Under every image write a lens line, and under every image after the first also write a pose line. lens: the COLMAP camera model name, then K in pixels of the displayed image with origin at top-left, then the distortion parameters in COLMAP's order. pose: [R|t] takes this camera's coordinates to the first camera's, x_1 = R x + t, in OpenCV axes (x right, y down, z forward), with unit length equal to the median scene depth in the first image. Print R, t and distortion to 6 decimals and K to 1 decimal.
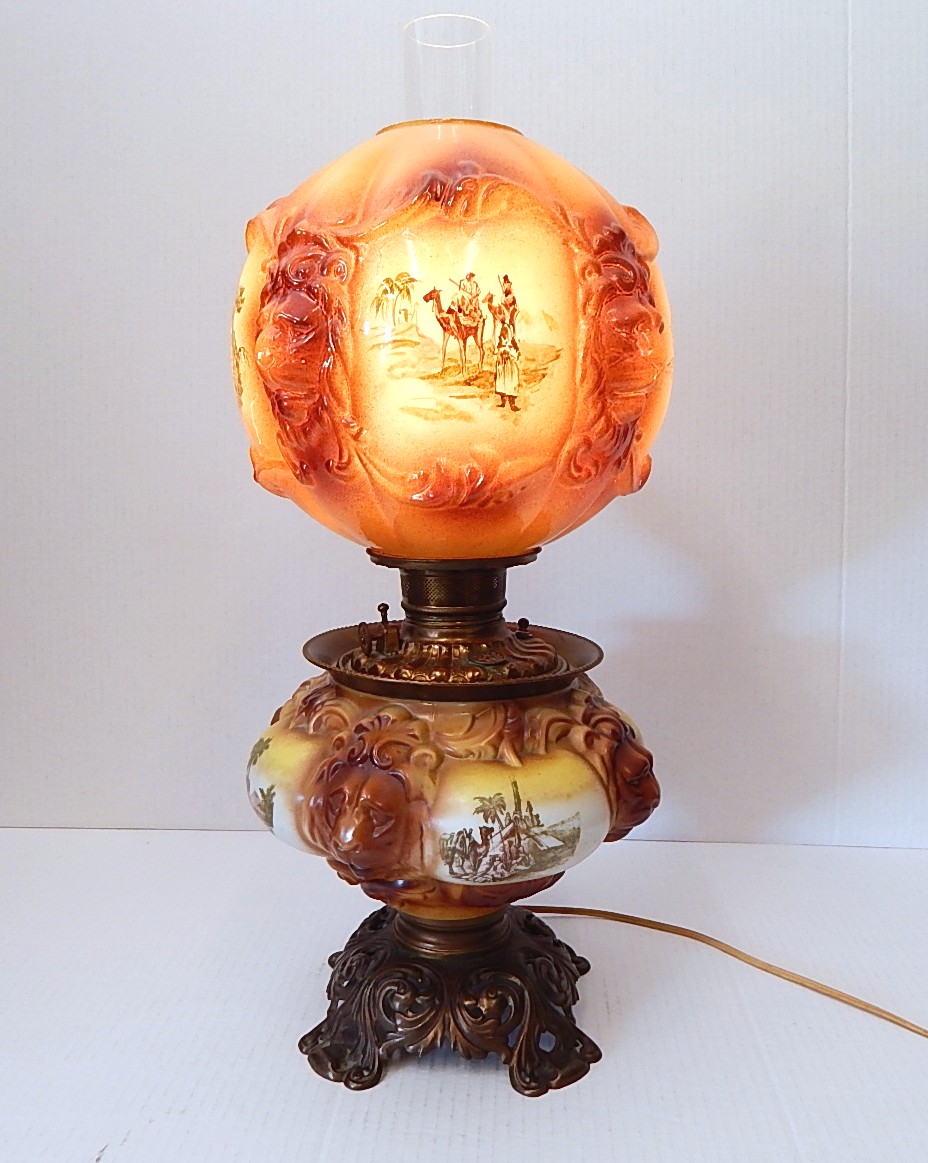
lens RADIAL K [[1063.4, 0, 473.8], [0, 1063.4, 565.8], [0, 0, 1]] dist [0.000622, 0.000000]
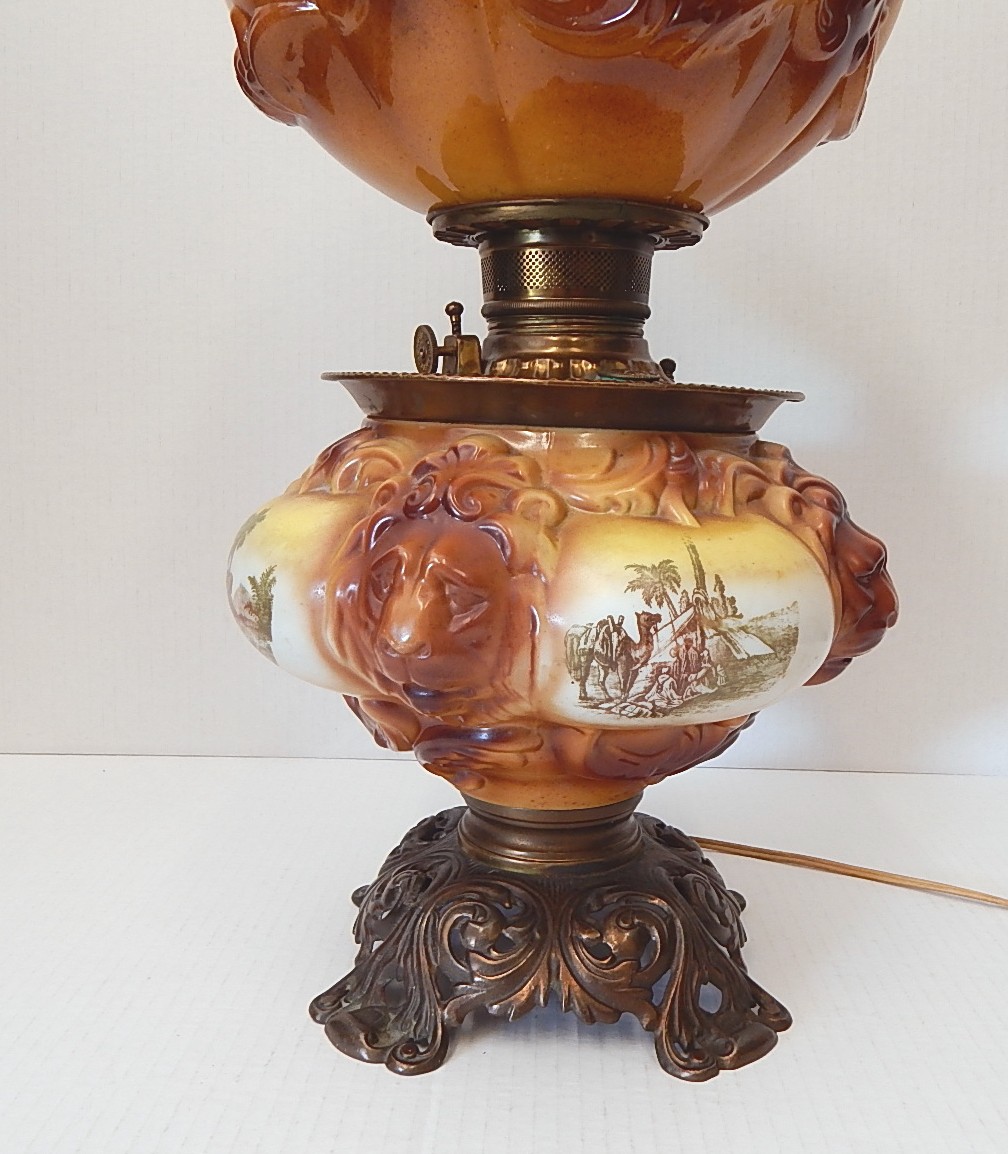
lens RADIAL K [[1206.4, 0, 573.6], [0, 1206.4, 586.2], [0, 0, 1]] dist [0.010170, 0.000000]
pose [[0.997759, 0.013479, 0.065536, -0.065864], [-0.015917, 0.999195, 0.036824, 0.190694], [-0.064987, -0.037785, 0.997171, 0.321981]]
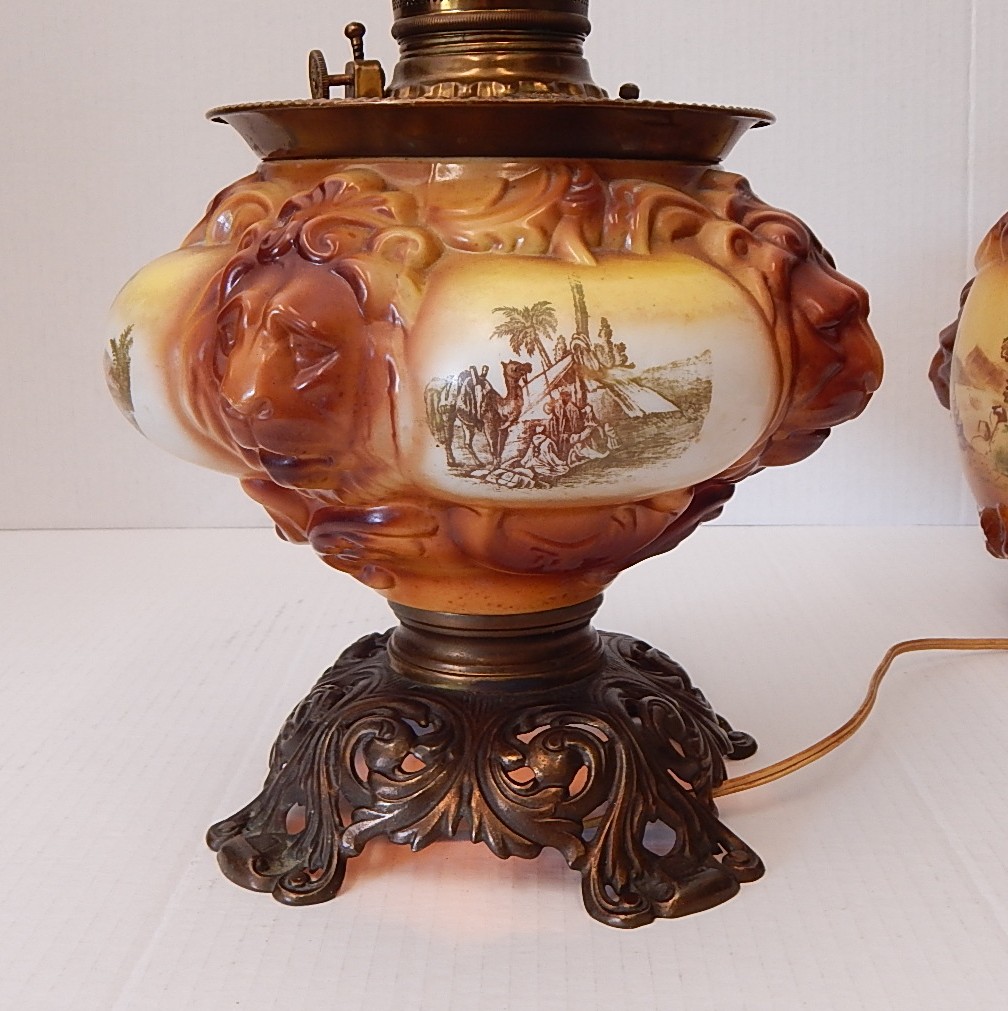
lens RADIAL K [[1506.1, 0, 492.1], [0, 1506.1, 437.8], [0, 0, 1]] dist [0.019386, 0.000000]
pose [[0.994790, 0.002685, -0.101910, 0.066377], [0.002250, 0.998832, 0.048274, 0.226762], [0.101921, -0.048252, 0.993622, 0.274482]]
